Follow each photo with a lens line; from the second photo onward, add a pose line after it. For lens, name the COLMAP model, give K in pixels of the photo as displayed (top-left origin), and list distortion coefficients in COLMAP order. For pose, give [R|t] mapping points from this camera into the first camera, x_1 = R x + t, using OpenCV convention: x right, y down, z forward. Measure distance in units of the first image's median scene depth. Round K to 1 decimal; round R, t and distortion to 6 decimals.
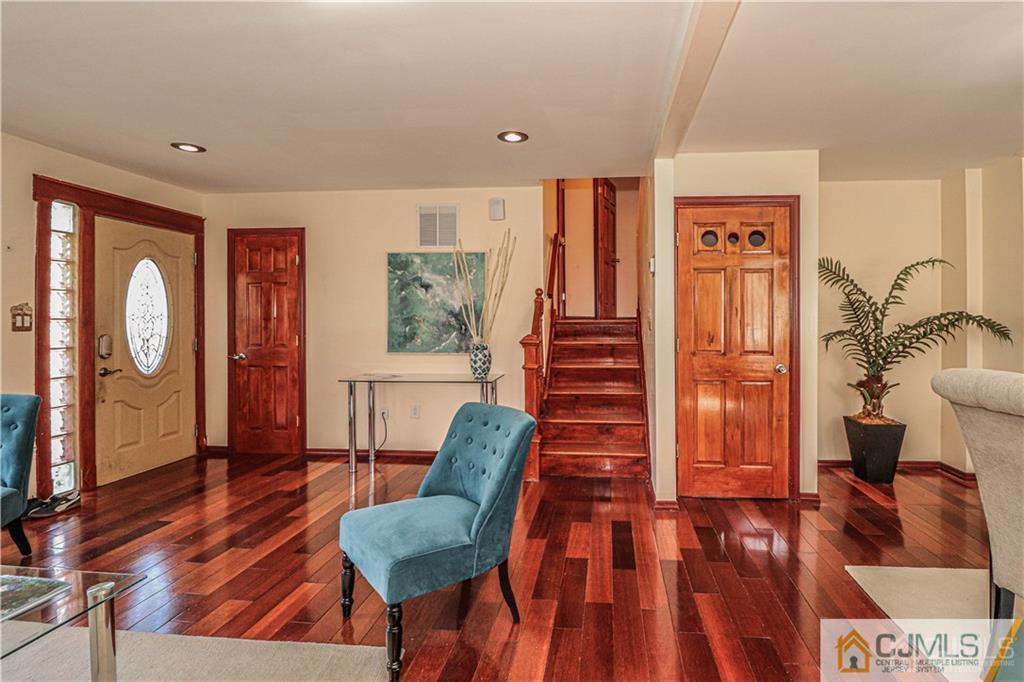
lens RADIAL K [[509.8, 0, 515.7], [0, 509.8, 322.5], [0, 0, 1]] dist [-0.000007, -0.000064]
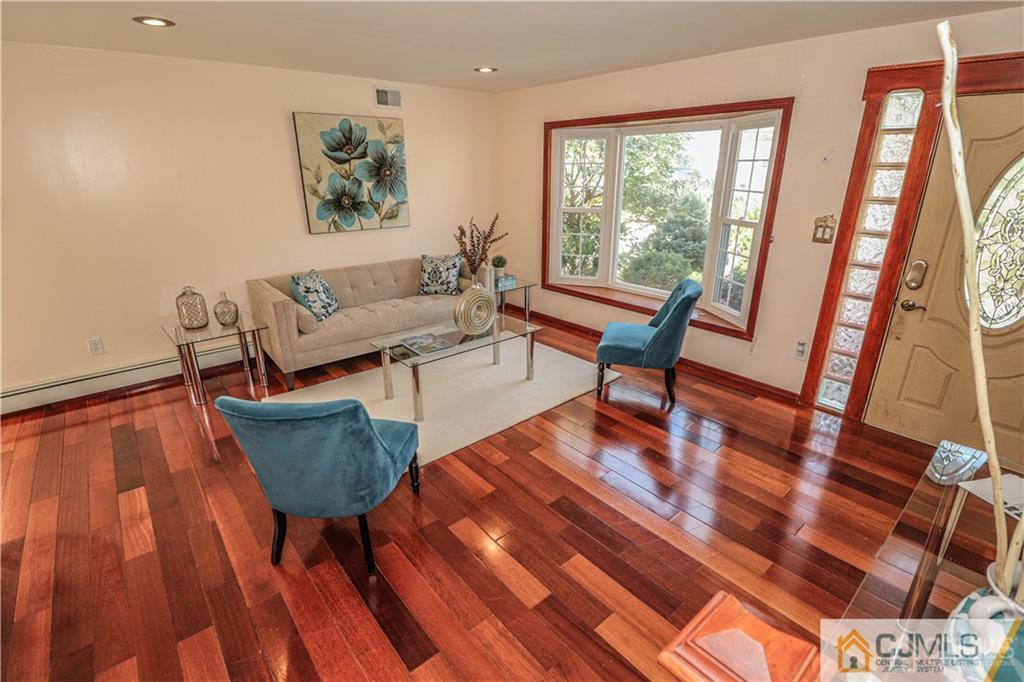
lens RADIAL K [[475.8, 0, 514.6], [0, 475.8, 335.0], [0, 0, 1]] dist [-0.001232, -0.000191]
pose [[-0.626355, 0.259439, -0.735099, 0.175876], [-0.002766, 0.942248, 0.334904, -0.125723], [0.779533, 0.211802, -0.589464, 1.101952]]
